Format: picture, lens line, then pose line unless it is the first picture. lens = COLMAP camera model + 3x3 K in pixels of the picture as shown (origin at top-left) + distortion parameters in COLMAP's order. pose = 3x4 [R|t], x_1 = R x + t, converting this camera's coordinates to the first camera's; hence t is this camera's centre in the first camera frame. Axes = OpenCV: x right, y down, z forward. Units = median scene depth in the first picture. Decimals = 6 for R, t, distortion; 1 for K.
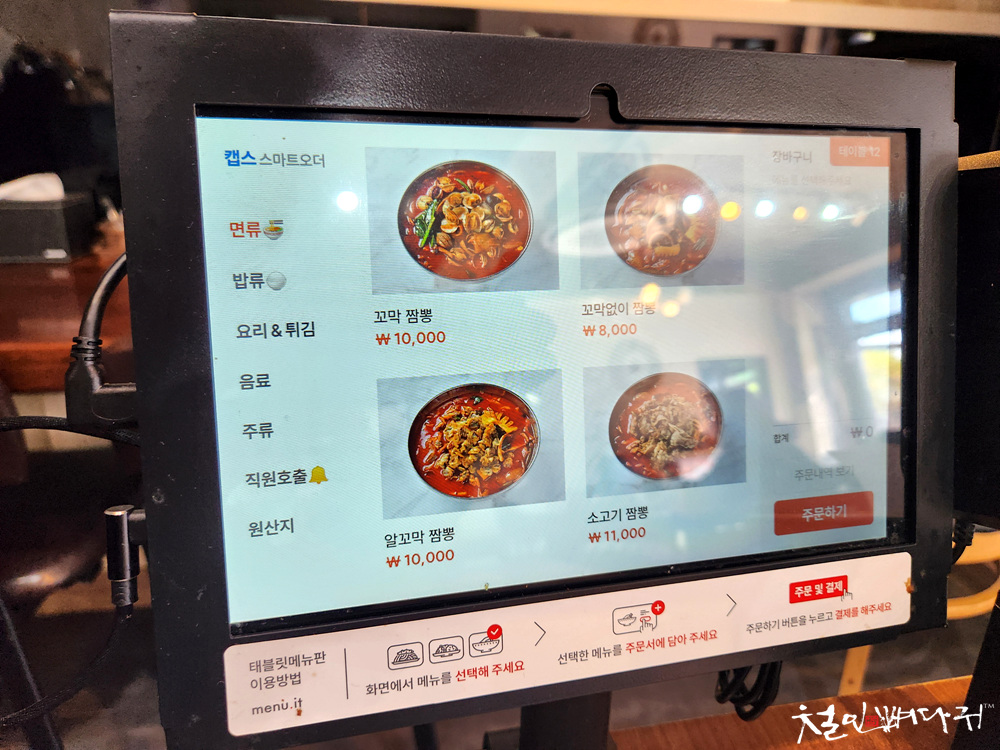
lens RADIAL K [[669.1, 0, 501.6], [0, 669.1, 375.0], [0, 0, 1]] dist [-0.004687, -0.005388]
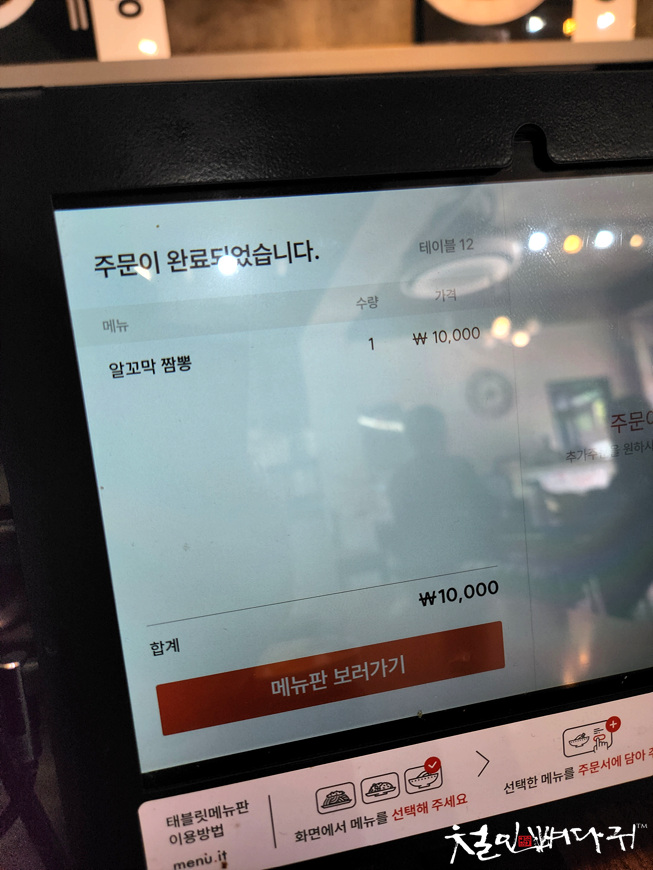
lens RADIAL K [[582.1, 0, 325.2], [0, 582.1, 435.1], [0, 0, 1]] dist [-0.004687, -0.005388]
pose [[0.995009, -0.061669, -0.078443, -0.066107], [0.065286, 0.996878, 0.044411, -0.099116], [0.075460, -0.049310, 0.995929, 0.244078]]
